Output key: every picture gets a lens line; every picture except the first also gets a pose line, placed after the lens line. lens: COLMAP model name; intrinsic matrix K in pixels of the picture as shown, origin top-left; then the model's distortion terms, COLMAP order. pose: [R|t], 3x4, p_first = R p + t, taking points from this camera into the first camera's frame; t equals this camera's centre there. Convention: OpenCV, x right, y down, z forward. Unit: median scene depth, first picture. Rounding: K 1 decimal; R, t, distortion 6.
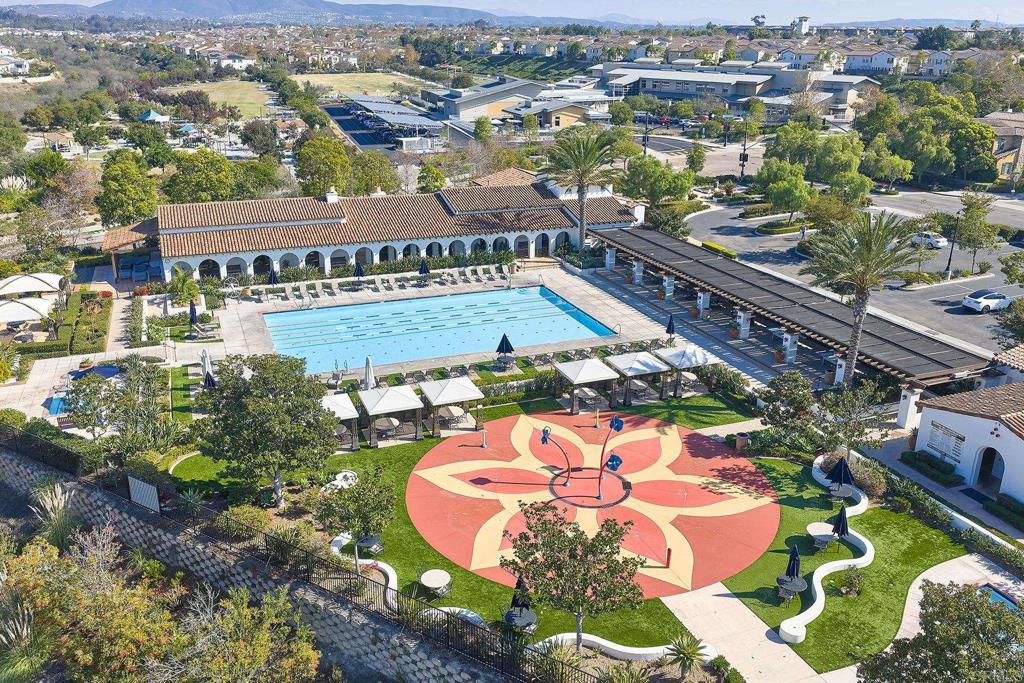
lens RADIAL K [[841.5, 0, 512.0], [0, 841.5, 341.5], [0, 0, 1]] dist [0.002225, -0.005478]
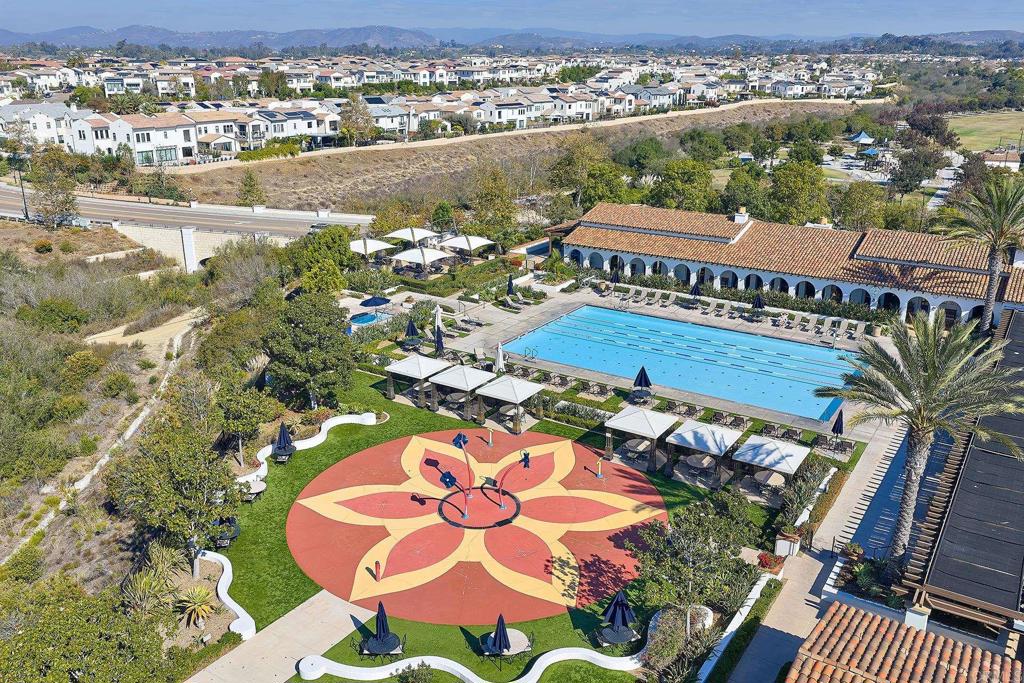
lens RADIAL K [[841.5, 0, 512.0], [0, 841.5, 341.5], [0, 0, 1]] dist [0.002225, -0.005478]
pose [[0.580397, 0.253769, -0.773783, 0.504453], [-0.274965, 0.955469, 0.107109, -0.077076], [0.766507, 0.150598, 0.624329, 0.240864]]
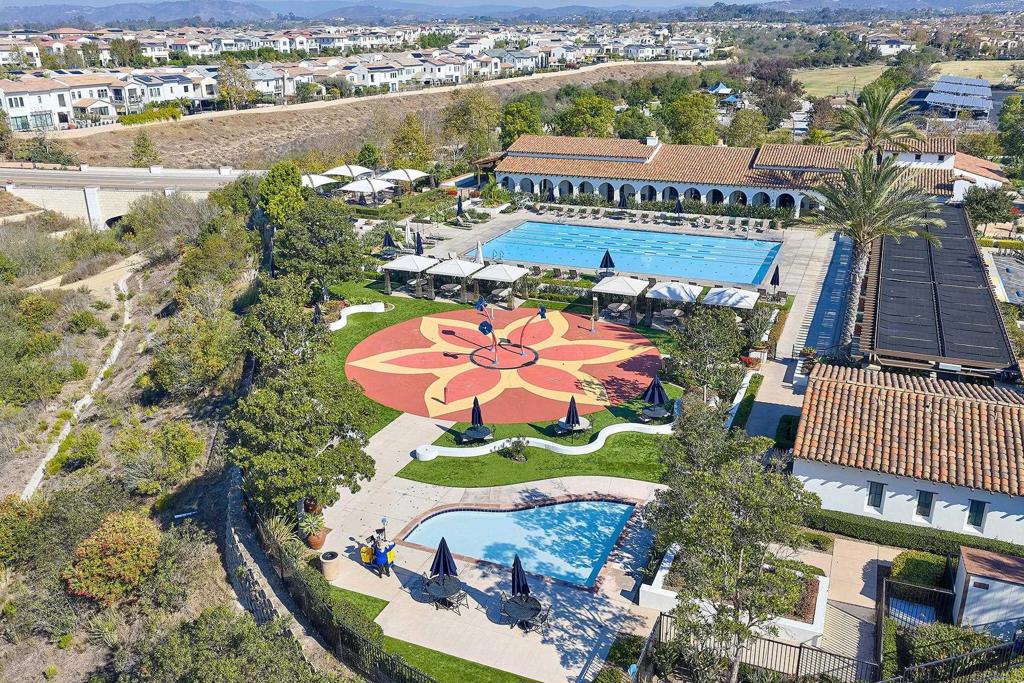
lens RADIAL K [[838.6, 0, 512.0], [0, 838.6, 341.5], [0, 0, 1]] dist [0.006019, -0.011750]
pose [[0.712007, 0.232060, -0.662717, 0.531393], [-0.225815, 0.969347, 0.096821, 0.023446], [0.664871, 0.080714, 0.742585, 0.089202]]
